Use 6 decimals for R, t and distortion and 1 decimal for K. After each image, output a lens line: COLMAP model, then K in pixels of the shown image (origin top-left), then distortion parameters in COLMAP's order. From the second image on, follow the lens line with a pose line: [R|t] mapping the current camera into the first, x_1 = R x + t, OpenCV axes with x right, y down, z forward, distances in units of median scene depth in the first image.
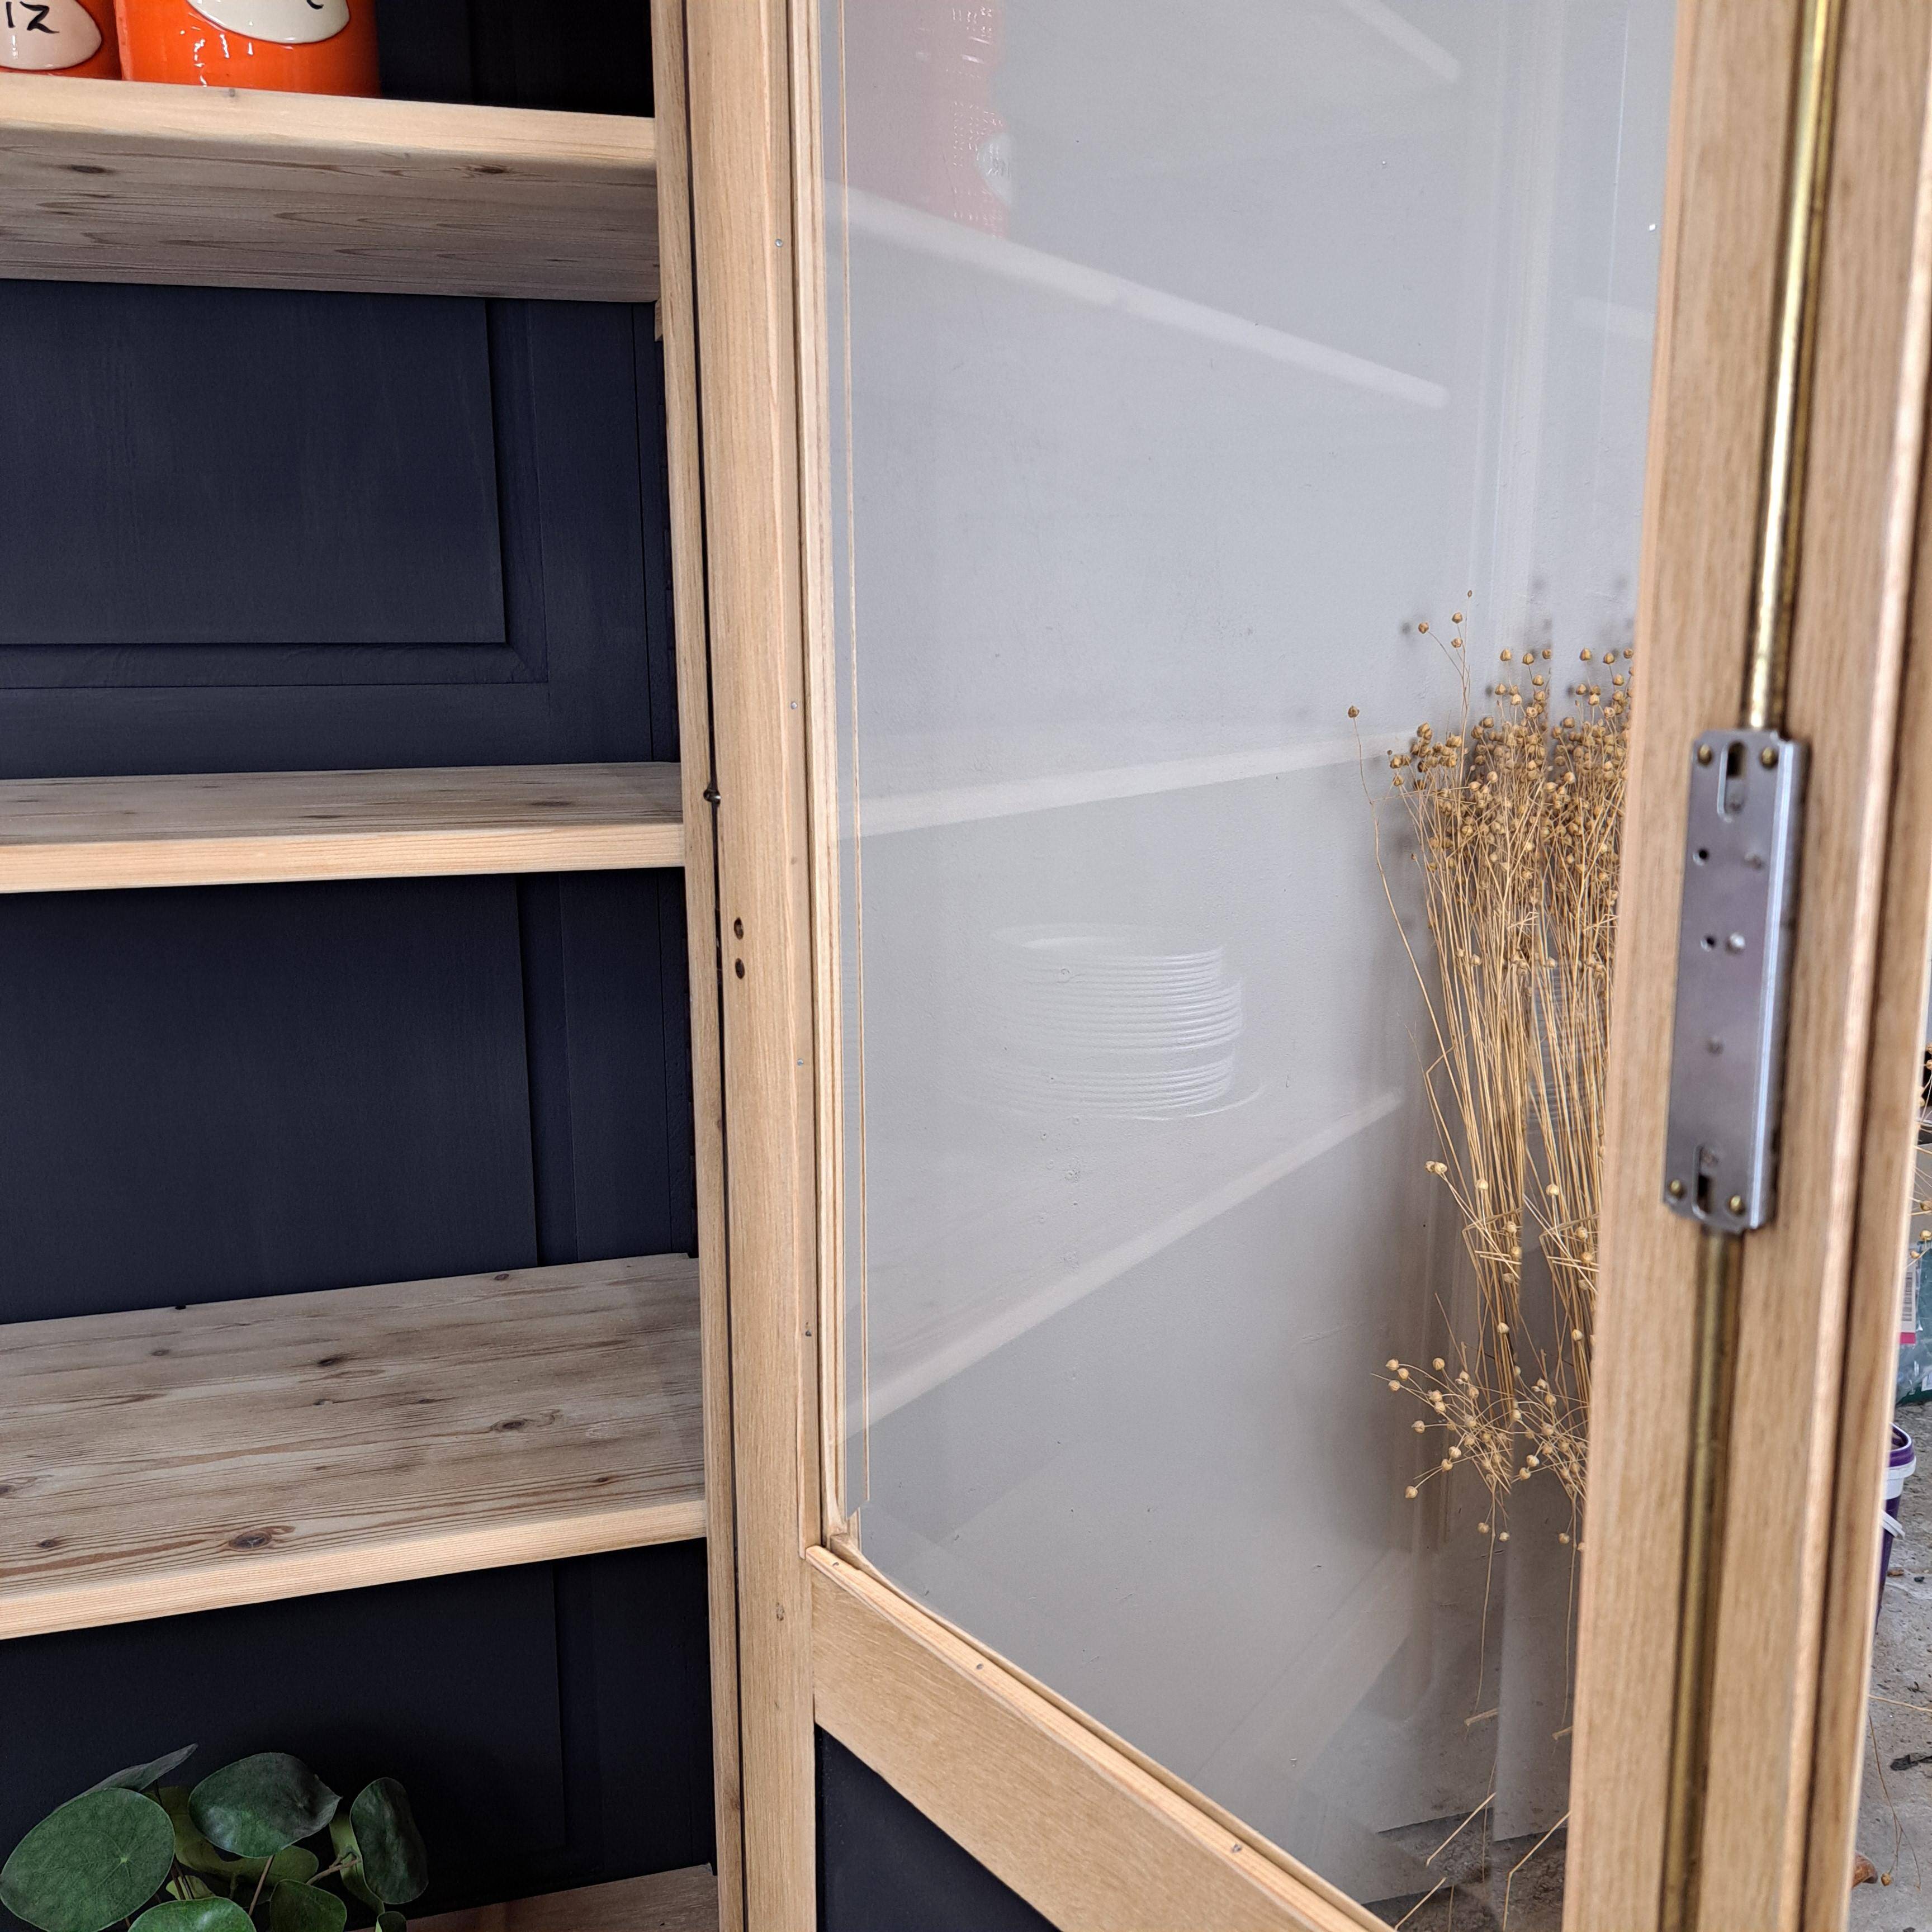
lens RADIAL K [[1868.2, 0, 968.9], [0, 1868.2, 1004.3], [0, 0, 1]] dist [0.095988, -0.131967]
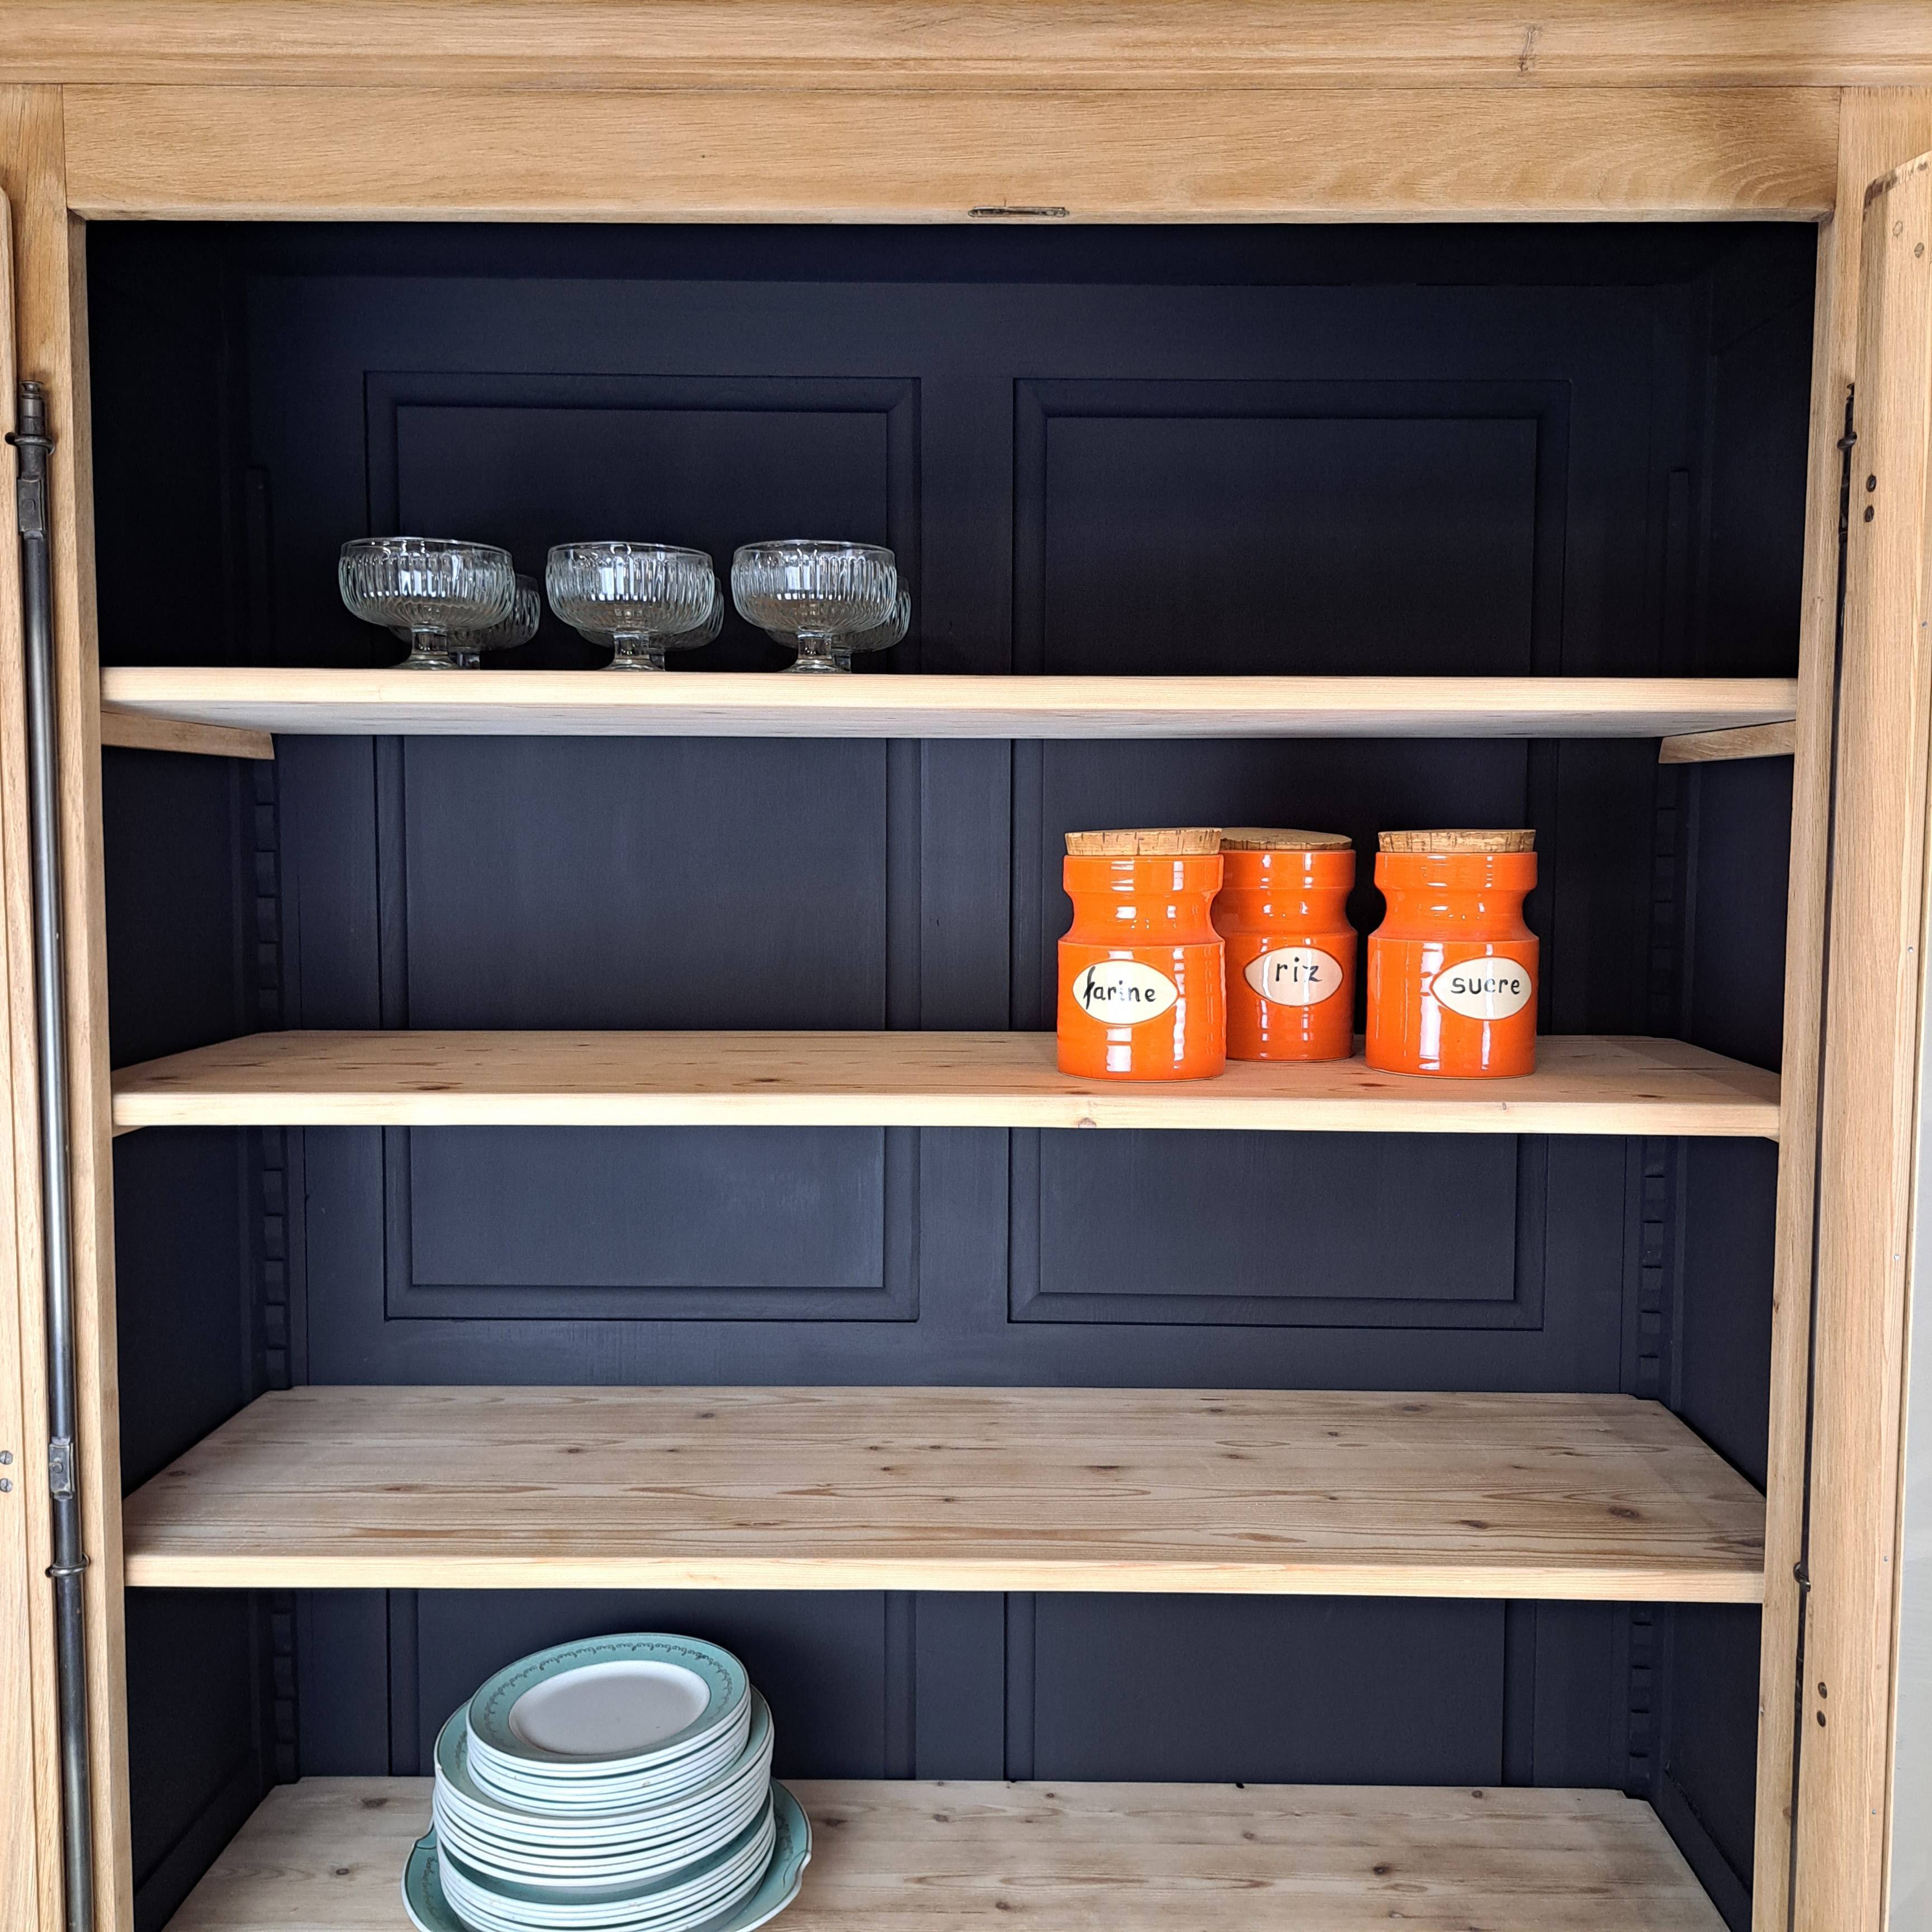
lens RADIAL K [[1896.1, 0, 981.4], [0, 1896.1, 993.5], [0, 0, 1]] dist [0.068716, -0.095043]
pose [[0.955940, 0.037817, -0.291118, -0.244350], [-0.067034, 0.993588, -0.091048, -0.287354], [0.285808, 0.106551, 0.952345, -0.435840]]
